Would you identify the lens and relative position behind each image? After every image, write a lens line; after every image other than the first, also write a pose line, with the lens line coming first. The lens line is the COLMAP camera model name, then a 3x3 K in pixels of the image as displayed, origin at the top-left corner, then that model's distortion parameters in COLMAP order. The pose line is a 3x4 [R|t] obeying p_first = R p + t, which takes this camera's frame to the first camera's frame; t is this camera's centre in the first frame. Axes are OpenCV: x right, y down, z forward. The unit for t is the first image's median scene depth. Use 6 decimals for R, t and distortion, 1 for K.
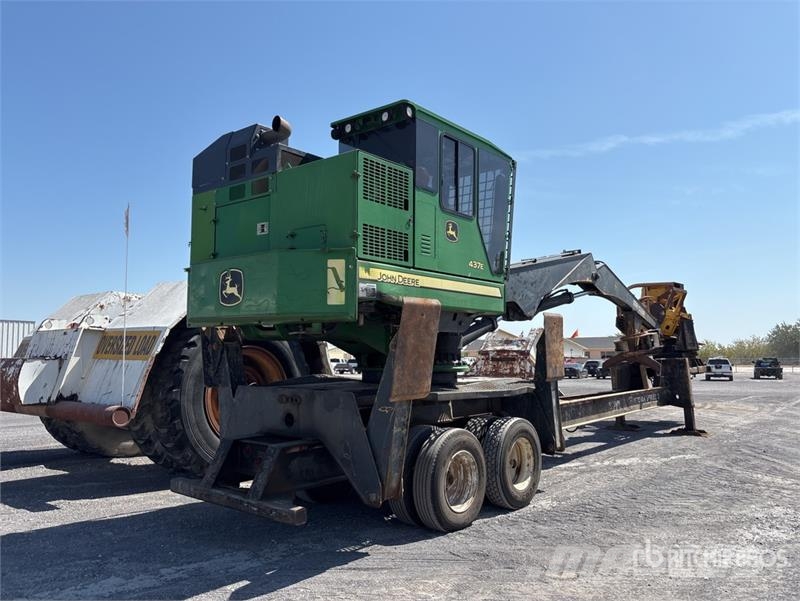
lens RADIAL K [[605.6, 0, 402.0], [0, 605.6, 291.8], [0, 0, 1]] dist [0.068800, -0.083822]
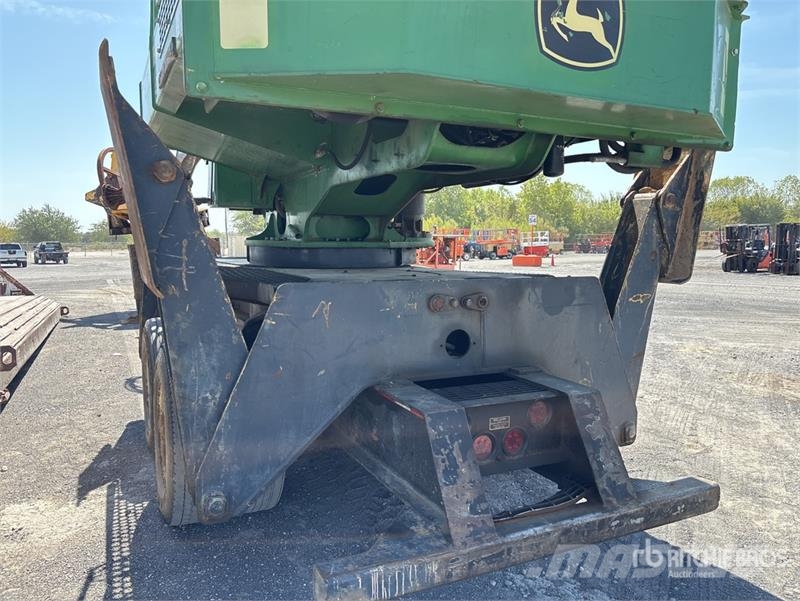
lens RADIAL K [[605.9, 0, 400.0], [0, 605.9, 300.5], [0, 0, 1]] dist [0.078606, -0.084425]
pose [[0.406538, -0.086039, 0.909574, -0.610222], [-0.094601, 0.986241, 0.135573, 0.111438], [-0.908723, -0.141162, 0.392805, 0.825041]]
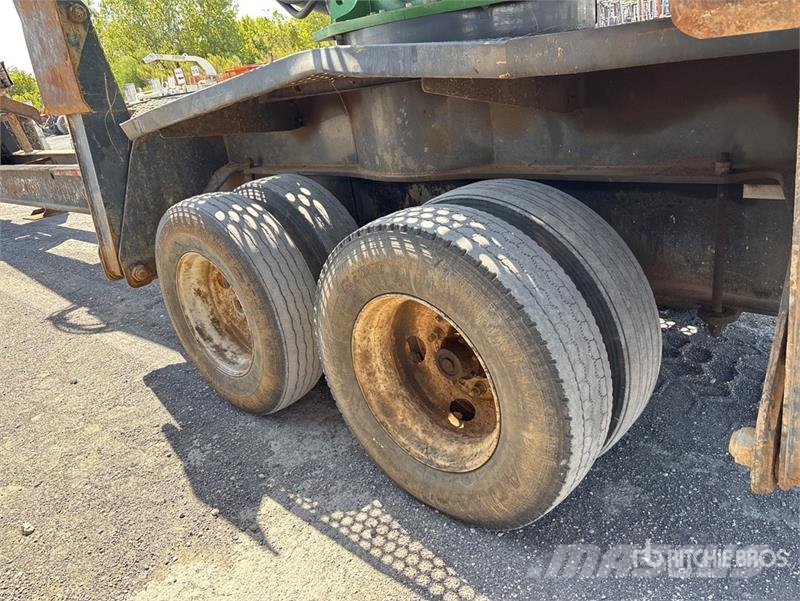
lens RADIAL K [[605.6, 0, 402.0], [0, 605.6, 291.8], [0, 0, 1]] dist [0.068800, -0.083822]
pose [[0.052095, -0.362350, 0.930585, -0.458548], [0.050333, 0.931619, 0.359935, 0.178579], [-0.997373, 0.028088, 0.066771, 1.223036]]
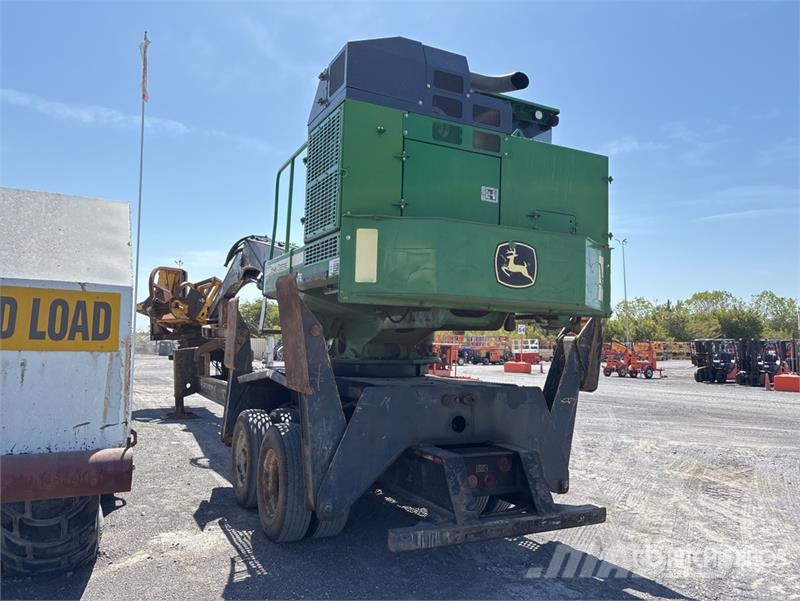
lens RADIAL K [[605.6, 0, 402.0], [0, 605.6, 291.8], [0, 0, 1]] dist [0.068800, -0.083822]
pose [[0.394952, 0.087906, 0.914487, -0.958285], [-0.112899, 0.992511, -0.046647, 0.074146], [-0.911738, -0.084821, 0.401918, 0.720760]]
